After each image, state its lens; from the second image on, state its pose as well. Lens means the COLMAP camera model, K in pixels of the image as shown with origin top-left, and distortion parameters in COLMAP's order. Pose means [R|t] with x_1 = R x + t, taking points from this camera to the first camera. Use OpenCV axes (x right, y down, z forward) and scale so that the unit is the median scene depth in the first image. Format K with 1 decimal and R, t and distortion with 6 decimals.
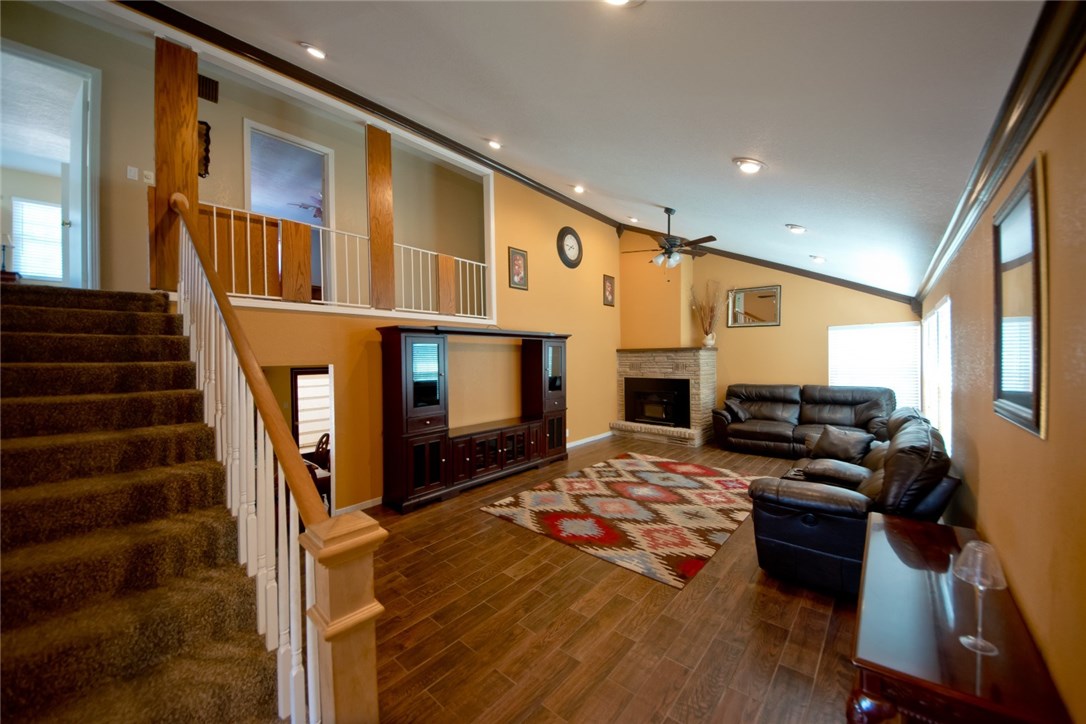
lens RADIAL K [[393.2, 0, 547.0], [0, 393.2, 357.5], [0, 0, 1]] dist [0.002542, 0.000111]
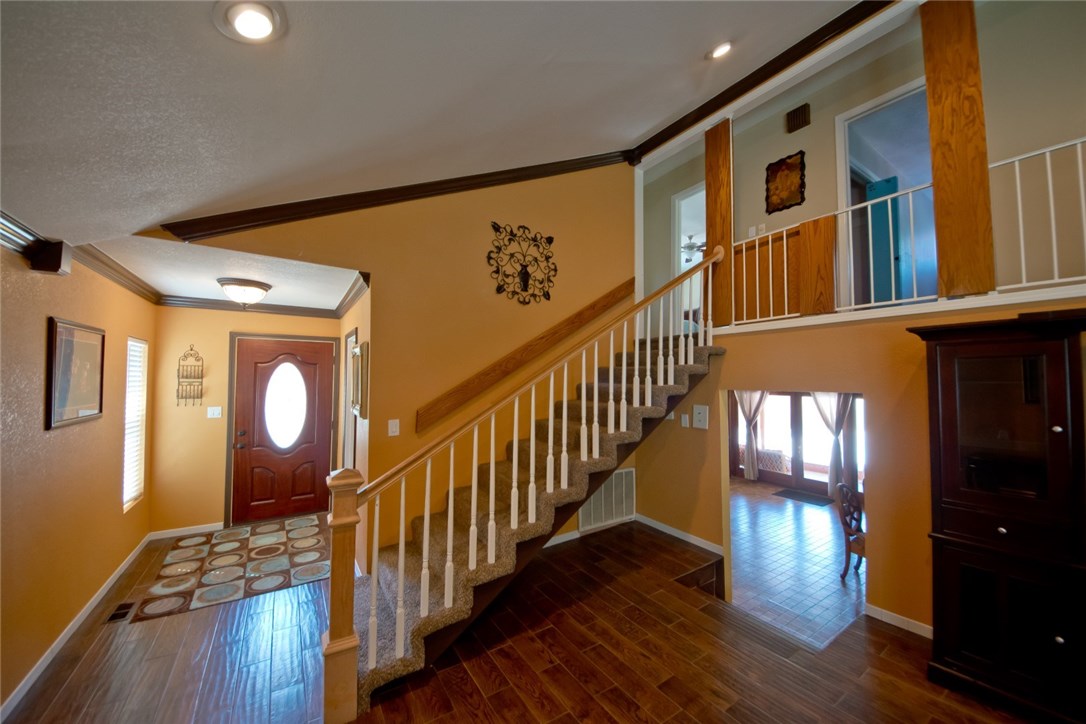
lens RADIAL K [[393.2, 0, 544.8], [0, 393.2, 367.7], [0, 0, 1]] dist [0.002542, 0.000111]
pose [[-0.256162, -0.016928, -0.966486, 0.289216], [0.003484, 0.999824, -0.018436, -0.014954], [0.966628, -0.008090, -0.256058, 0.611257]]
